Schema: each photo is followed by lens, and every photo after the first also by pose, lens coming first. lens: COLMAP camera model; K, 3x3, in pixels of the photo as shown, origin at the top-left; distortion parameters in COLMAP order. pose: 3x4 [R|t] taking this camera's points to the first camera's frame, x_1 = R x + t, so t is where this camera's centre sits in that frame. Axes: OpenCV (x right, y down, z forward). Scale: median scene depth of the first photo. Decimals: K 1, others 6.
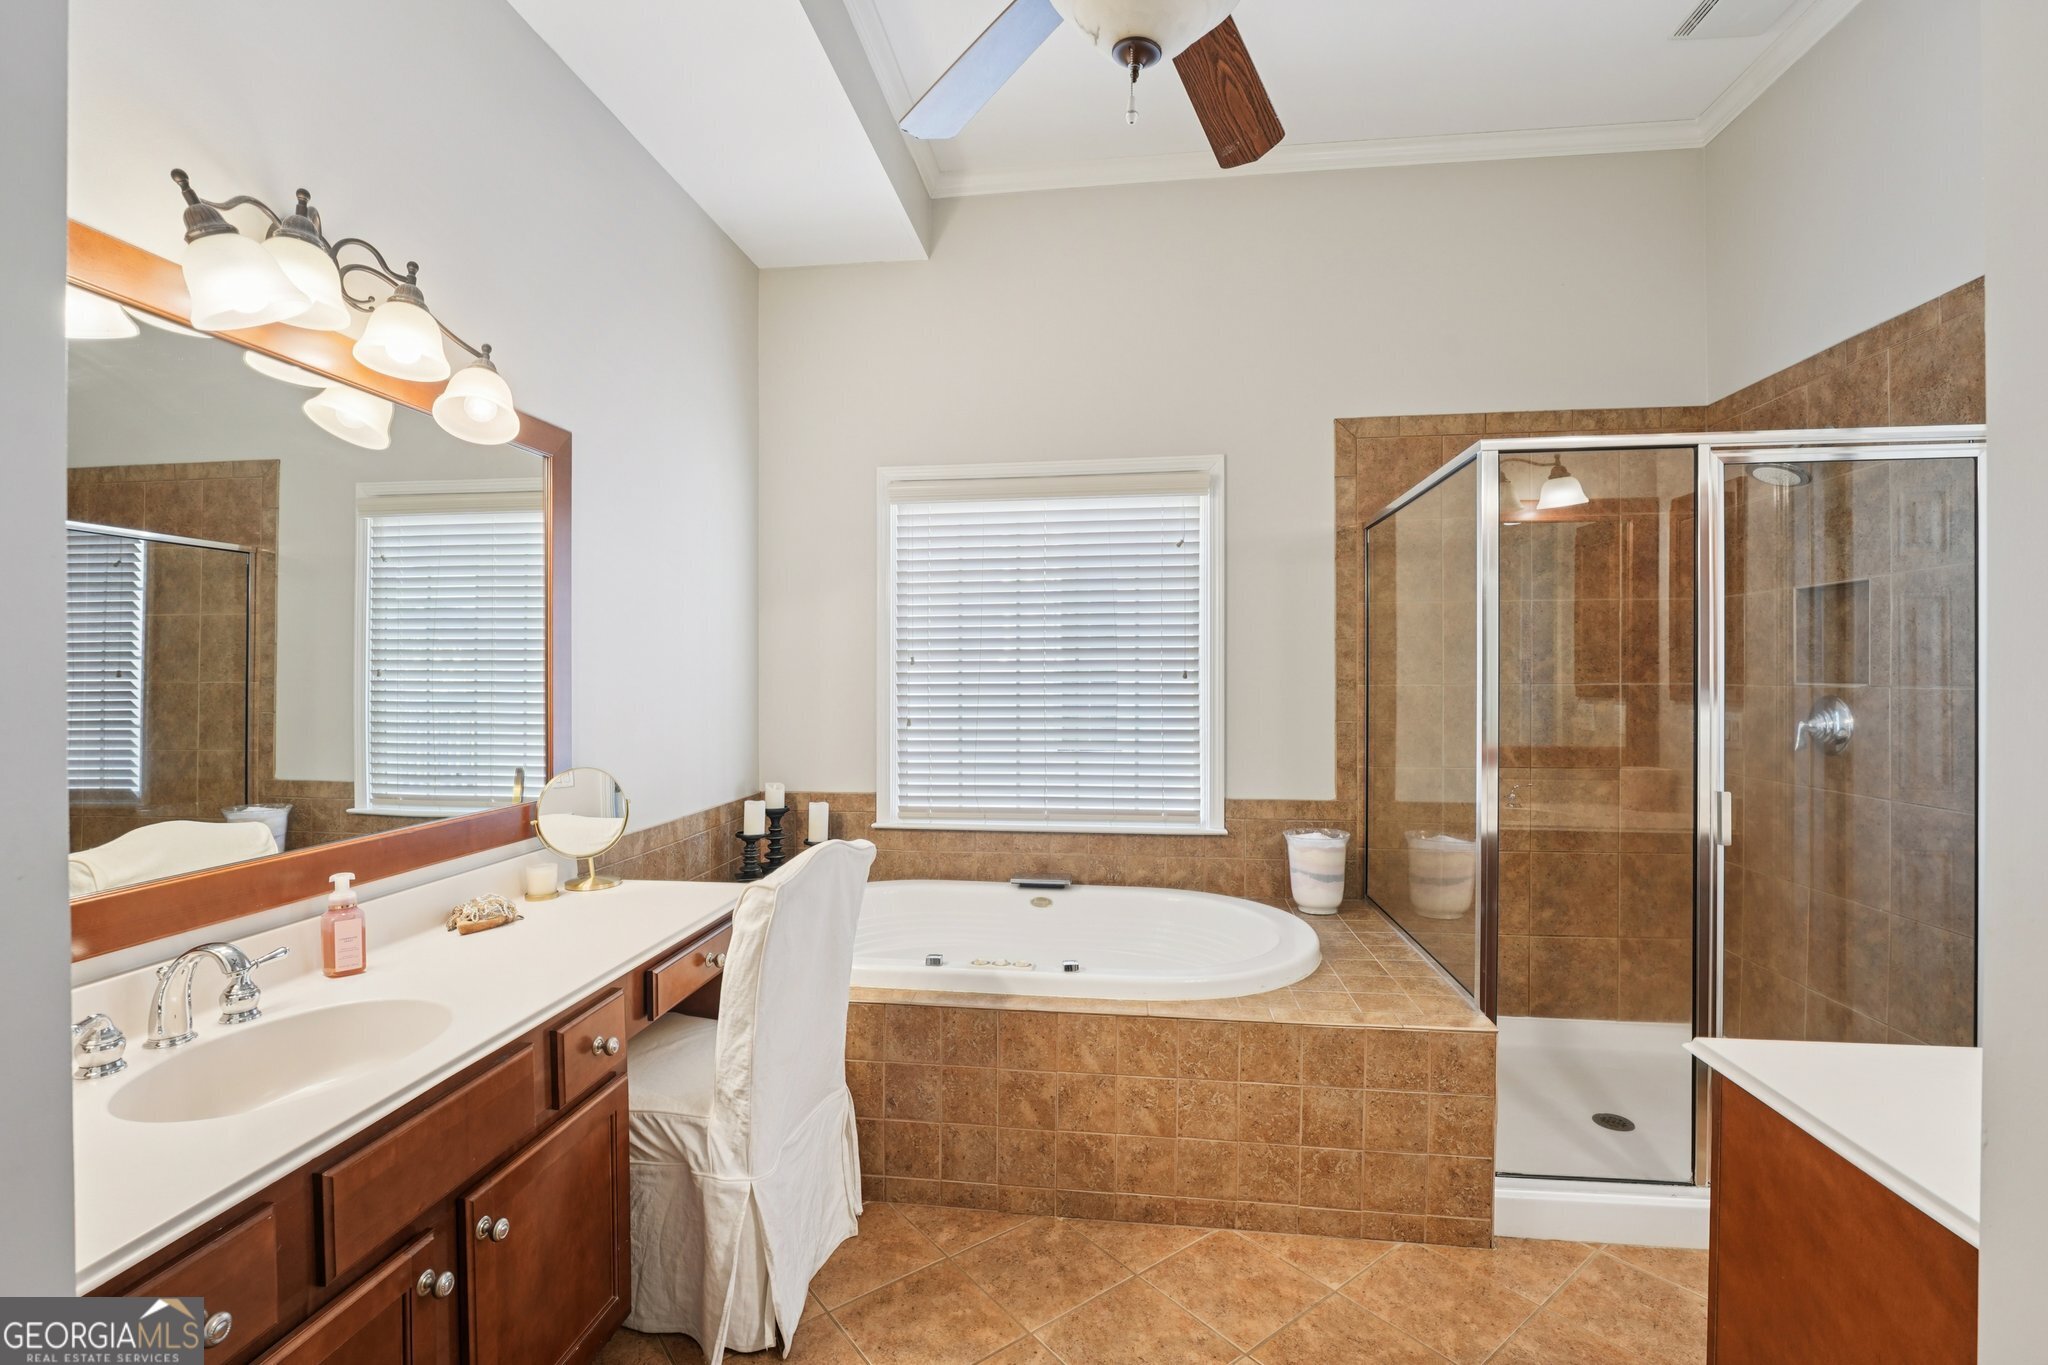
lens RADIAL K [[900.4, 0, 1021.7], [0, 900.4, 675.4], [0, 0, 1]] dist [-0.015905, 0.000230]
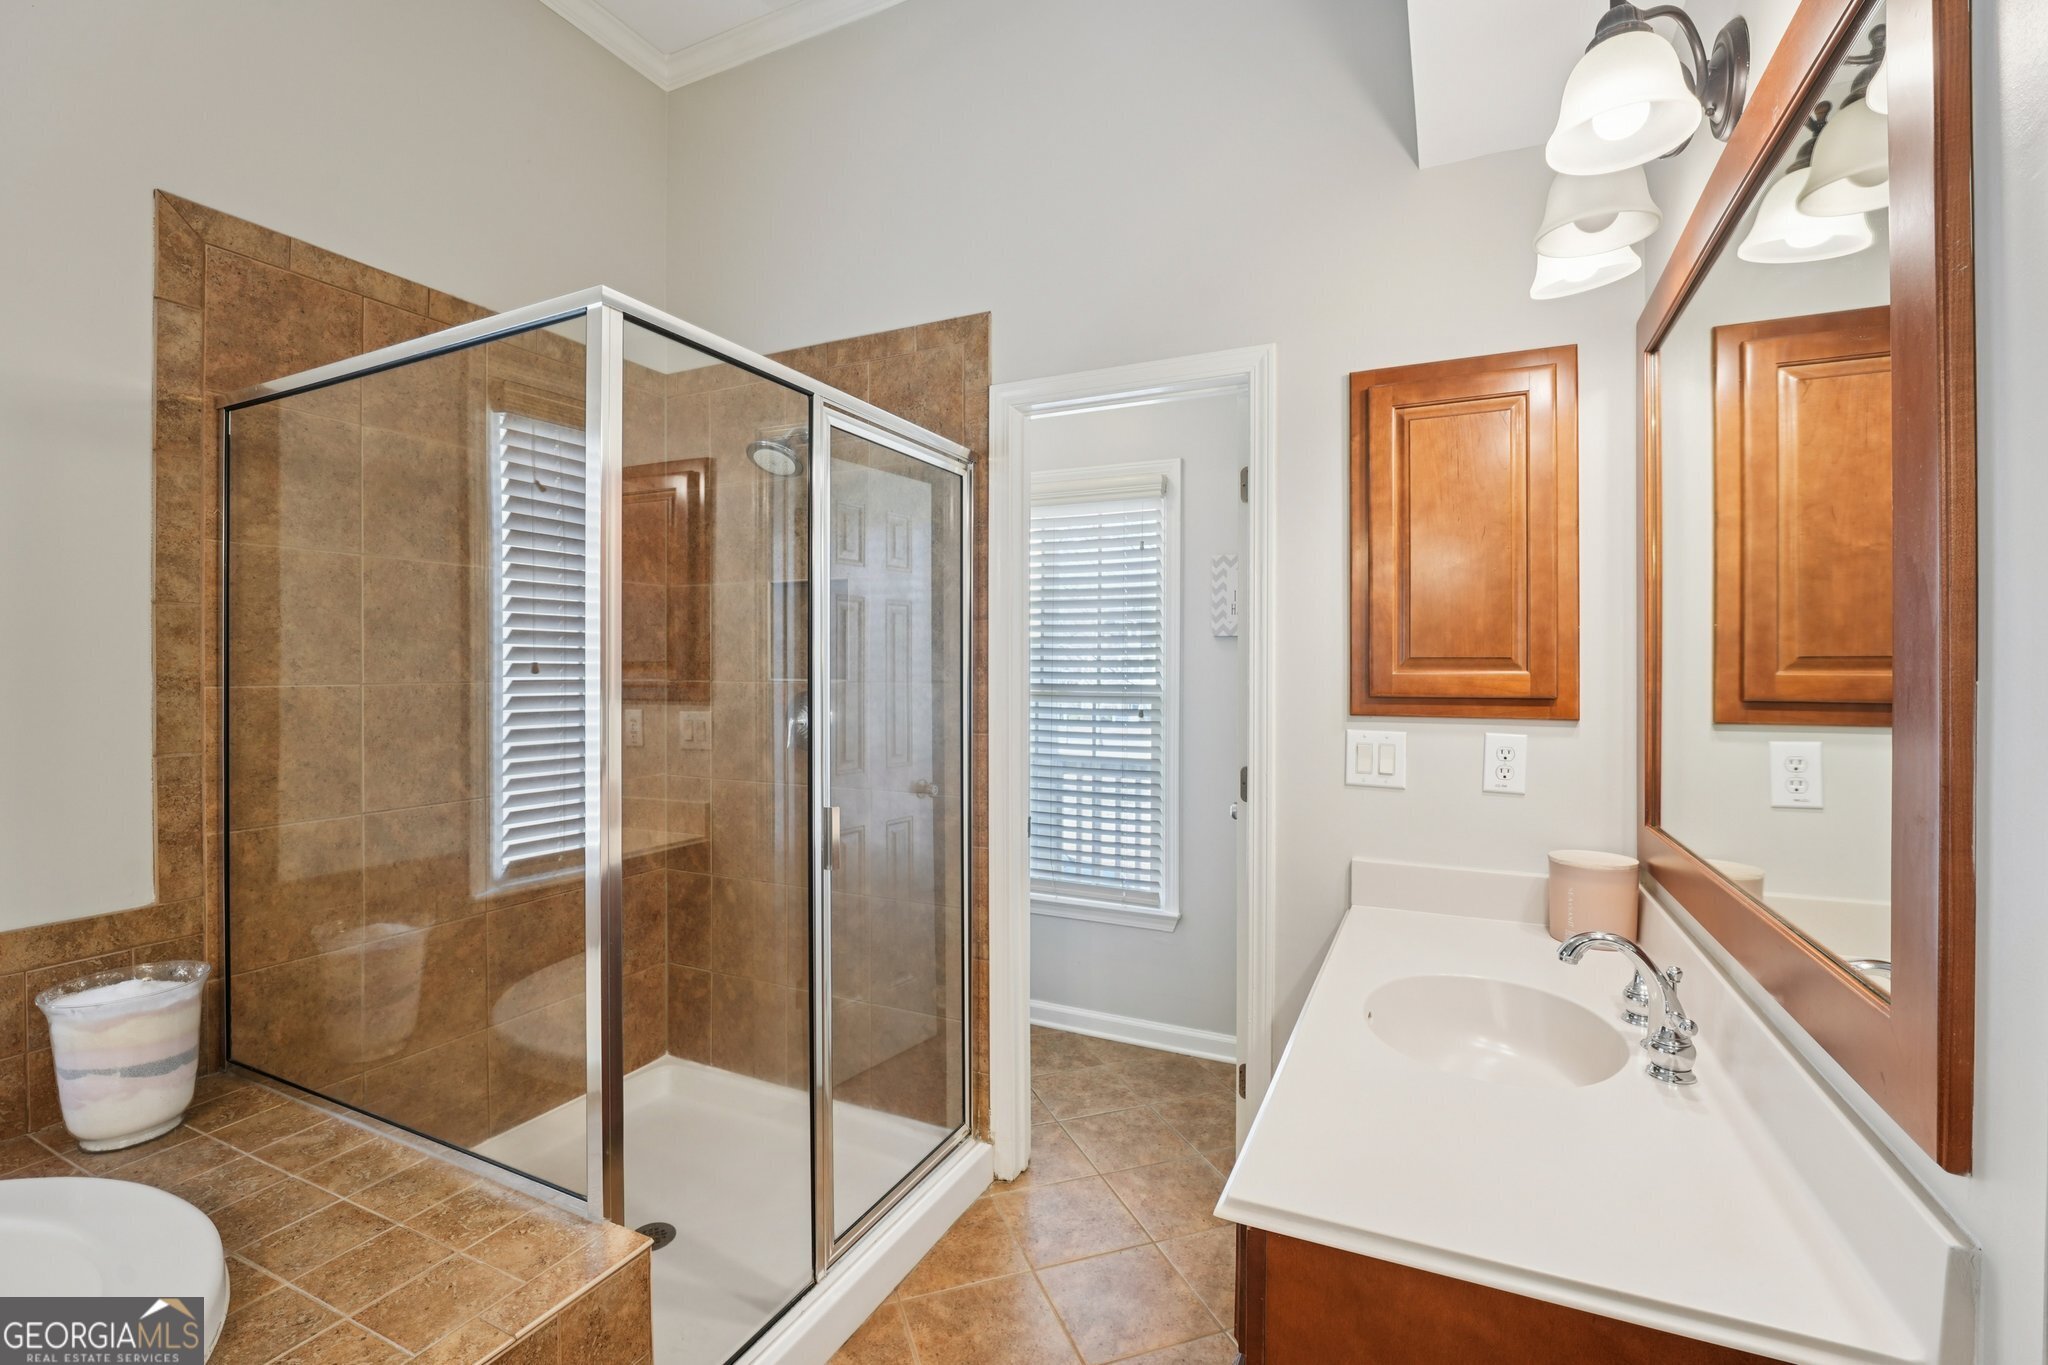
lens RADIAL K [[900.4, 0, 1025.5], [0, 900.4, 670.7], [0, 0, 1]] dist [-0.015905, 0.000230]
pose [[0.319136, 0.002150, 0.947706, 0.017299], [-0.001378, 0.999997, -0.001805, 0.000849], [-0.947708, -0.000730, 0.319139, 0.349123]]
